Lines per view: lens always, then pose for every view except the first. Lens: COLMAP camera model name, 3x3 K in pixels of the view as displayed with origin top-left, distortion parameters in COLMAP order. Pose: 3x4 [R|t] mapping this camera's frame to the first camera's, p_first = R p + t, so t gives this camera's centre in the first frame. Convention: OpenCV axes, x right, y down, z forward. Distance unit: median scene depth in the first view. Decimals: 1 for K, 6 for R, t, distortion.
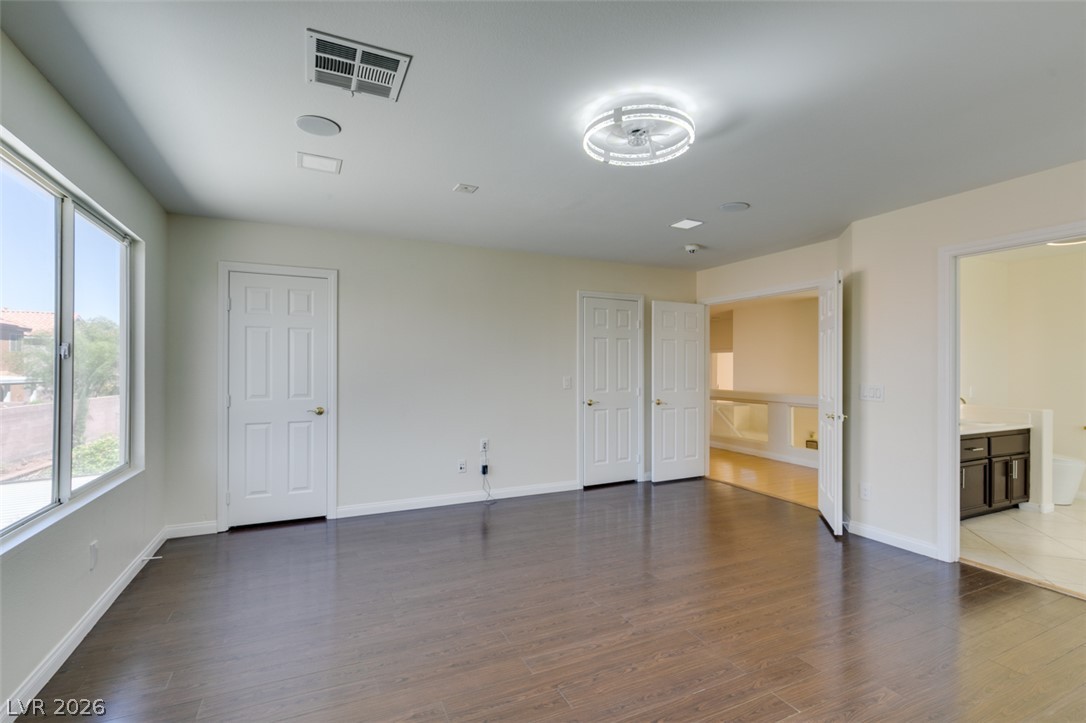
lens RADIAL K [[492.1, 0, 543.3], [0, 492.1, 365.4], [0, 0, 1]] dist [-0.001031, 0.002363]
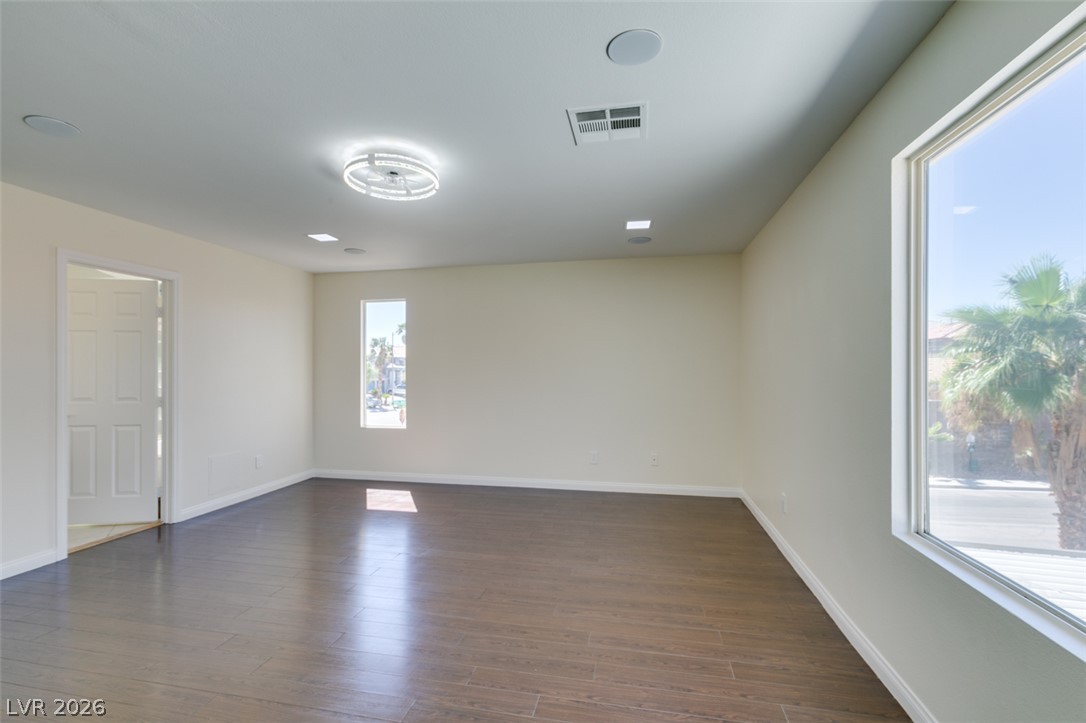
lens RADIAL K [[492.1, 0, 543.4], [0, 492.1, 366.2], [0, 0, 1]] dist [-0.001031, 0.002363]
pose [[-0.798445, 0.002492, 0.602062, -0.907926], [-0.005157, 0.999926, -0.010979, 0.011513], [-0.602045, -0.011871, -0.798374, 1.905983]]
